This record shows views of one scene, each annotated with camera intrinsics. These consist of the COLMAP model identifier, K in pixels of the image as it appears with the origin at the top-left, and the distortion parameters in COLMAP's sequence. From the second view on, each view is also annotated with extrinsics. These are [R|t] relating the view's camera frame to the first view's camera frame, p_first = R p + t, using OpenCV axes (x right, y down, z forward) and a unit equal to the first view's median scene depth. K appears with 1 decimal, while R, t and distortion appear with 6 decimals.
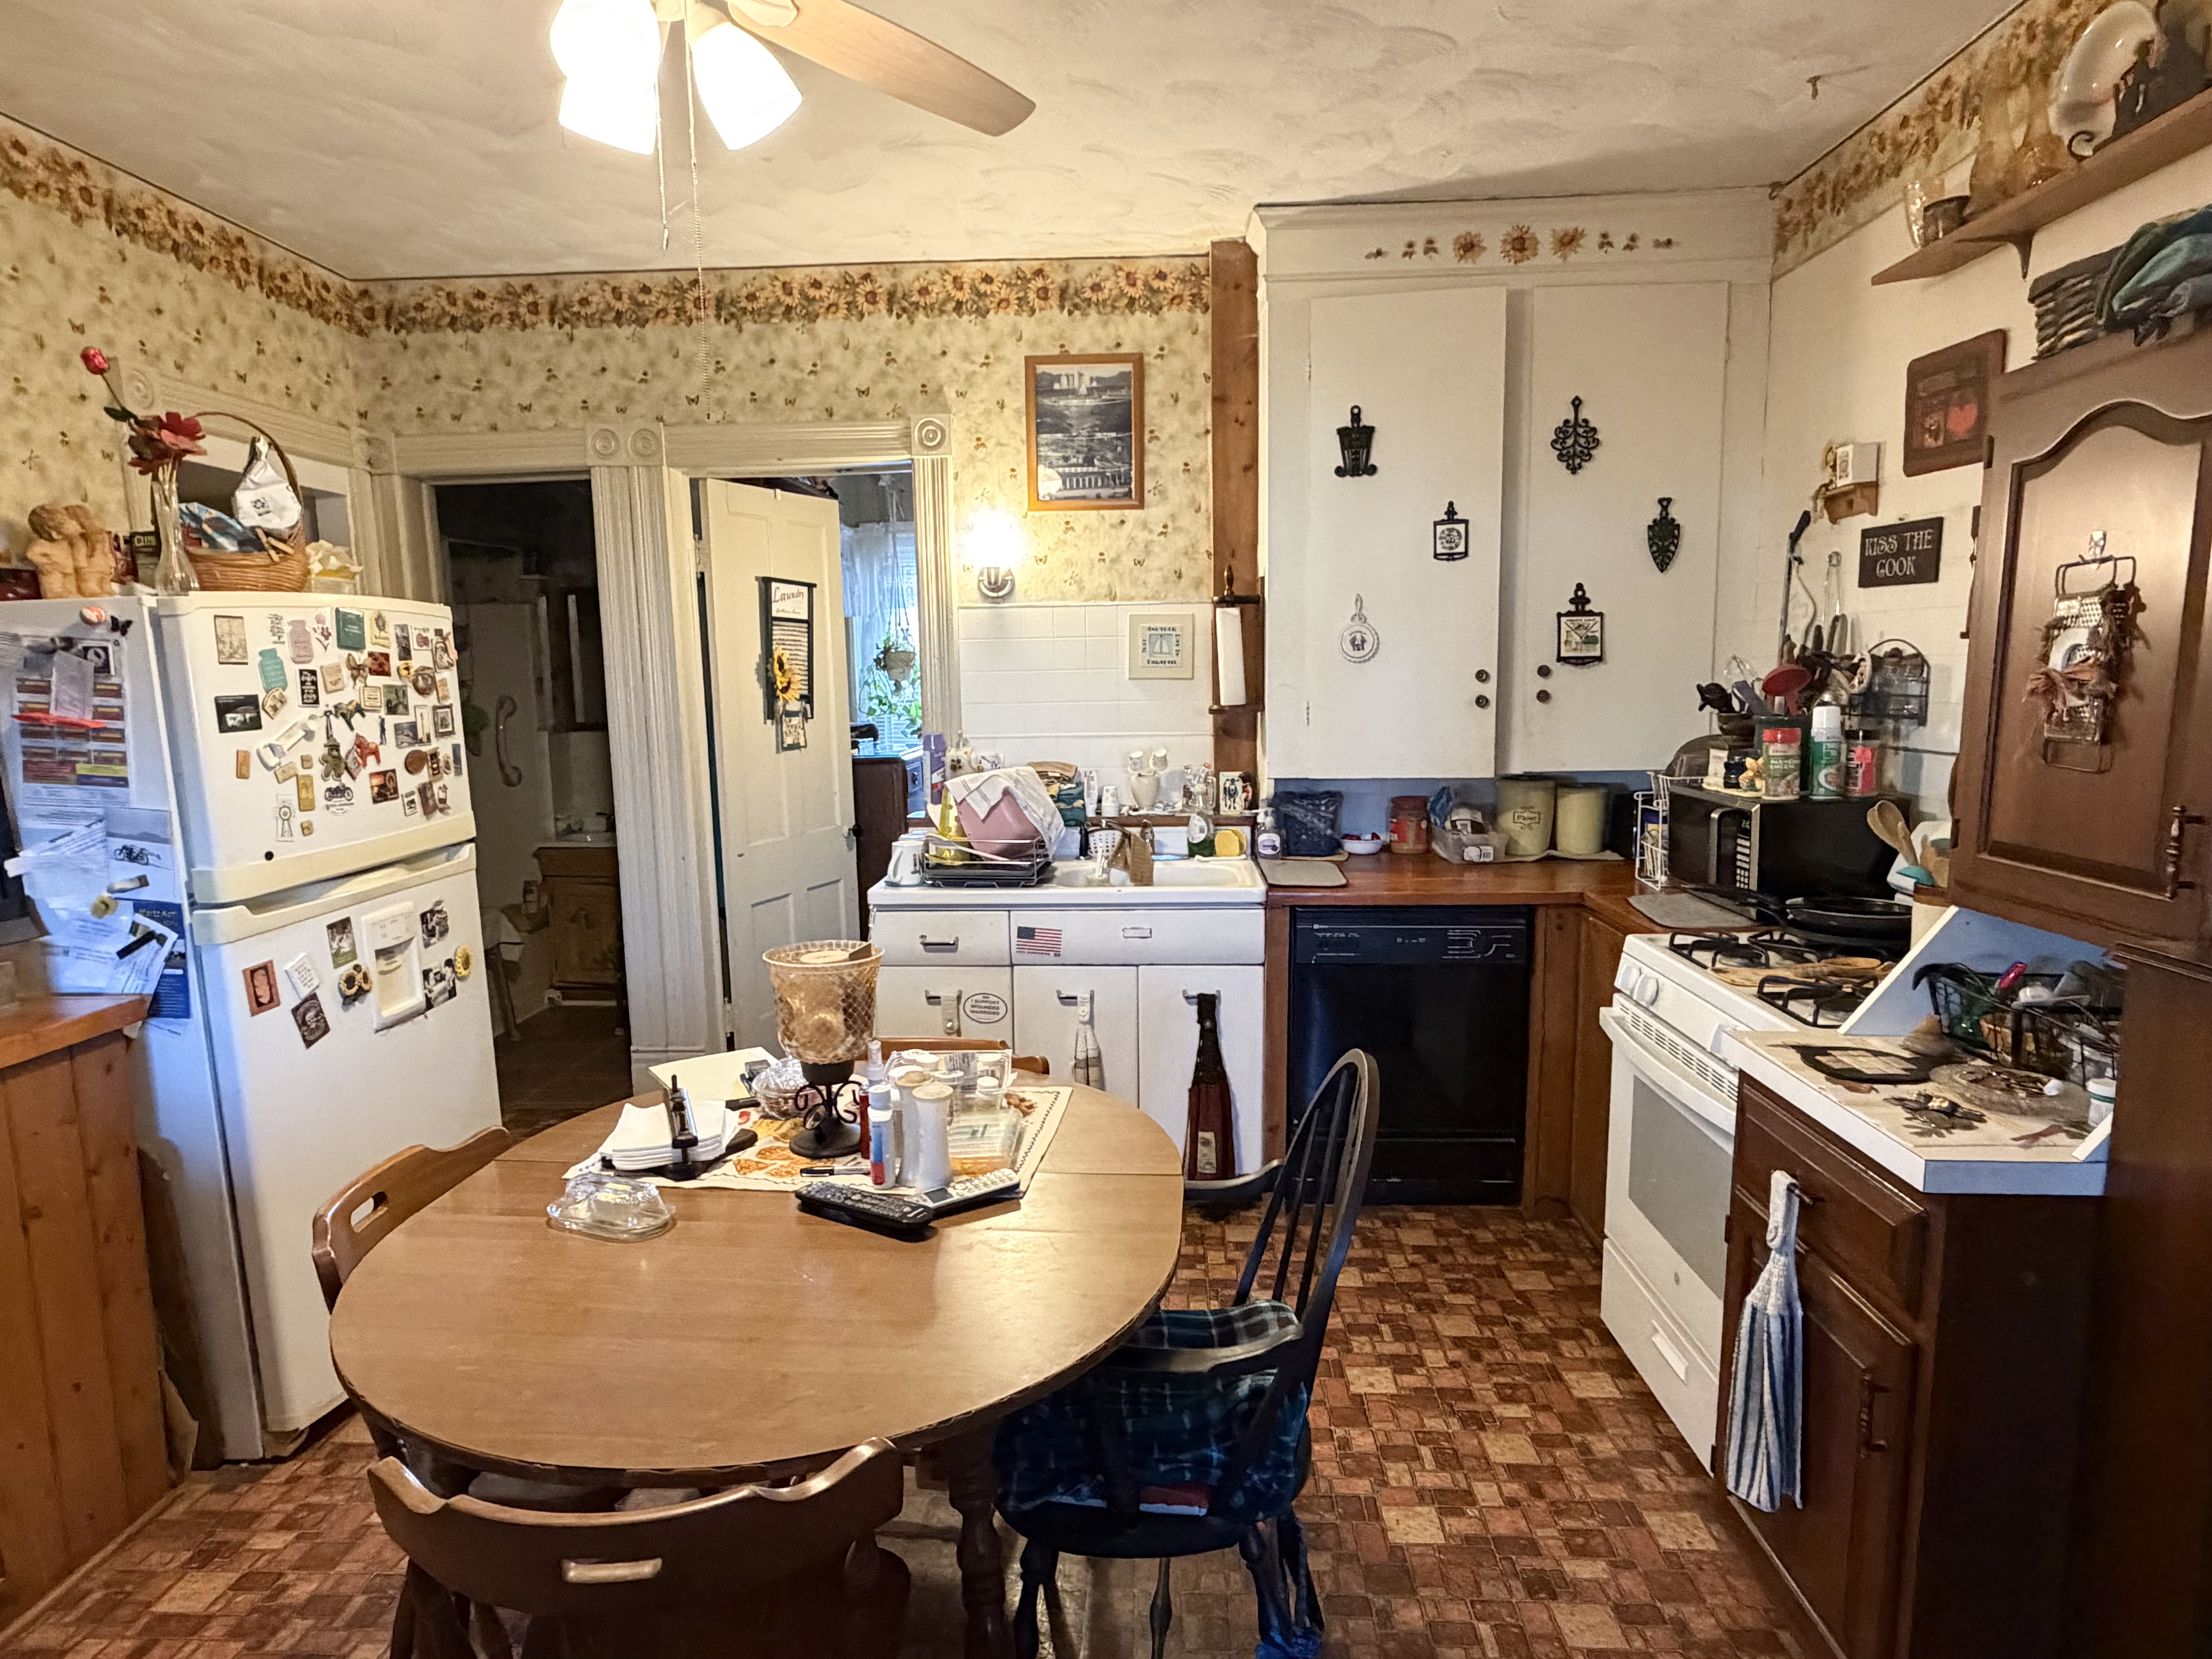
lens RADIAL K [[1270.8, 0, 1101.6], [0, 1270.8, 843.2], [0, 0, 1]] dist [-0.000526, -0.001397]
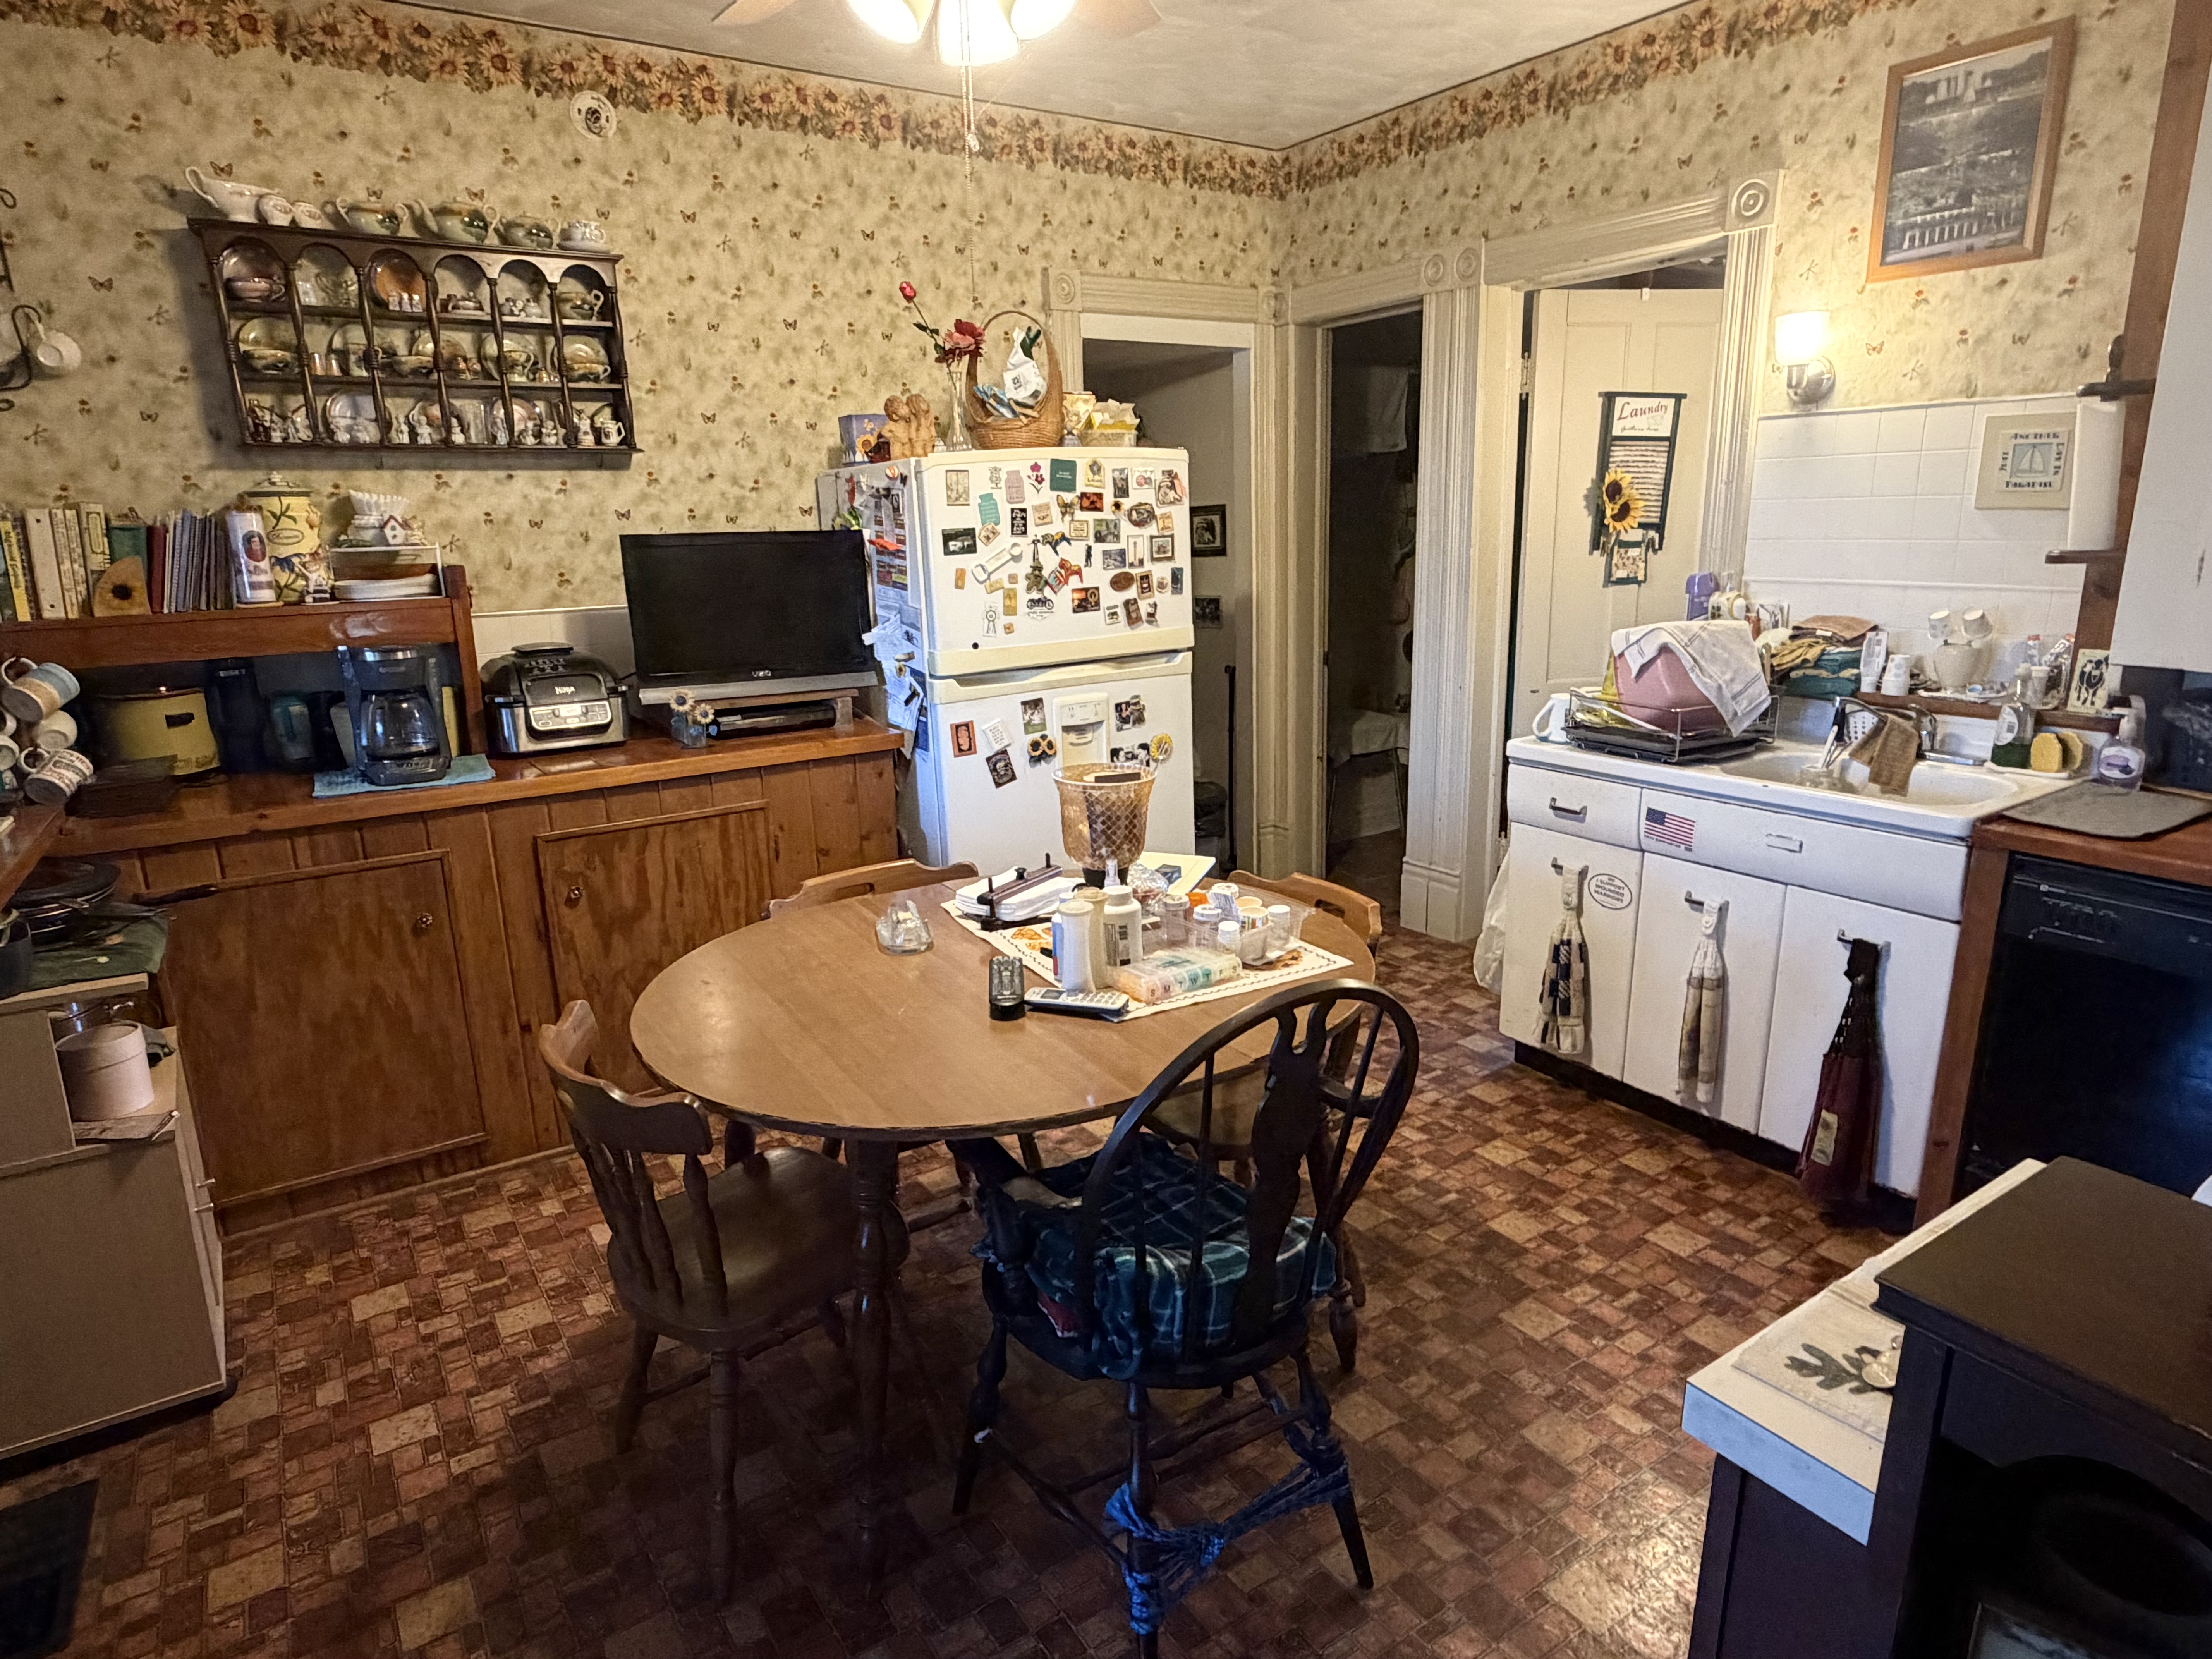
lens RADIAL K [[1270.8, 0, 1101.6], [0, 1270.8, 843.2], [0, 0, 1]] dist [-0.000526, -0.001397]
pose [[0.591032, 0.207492, -0.779505, 0.466471], [-0.094107, 0.977489, 0.188839, -0.045695], [0.801140, -0.038253, 0.597253, 0.224013]]
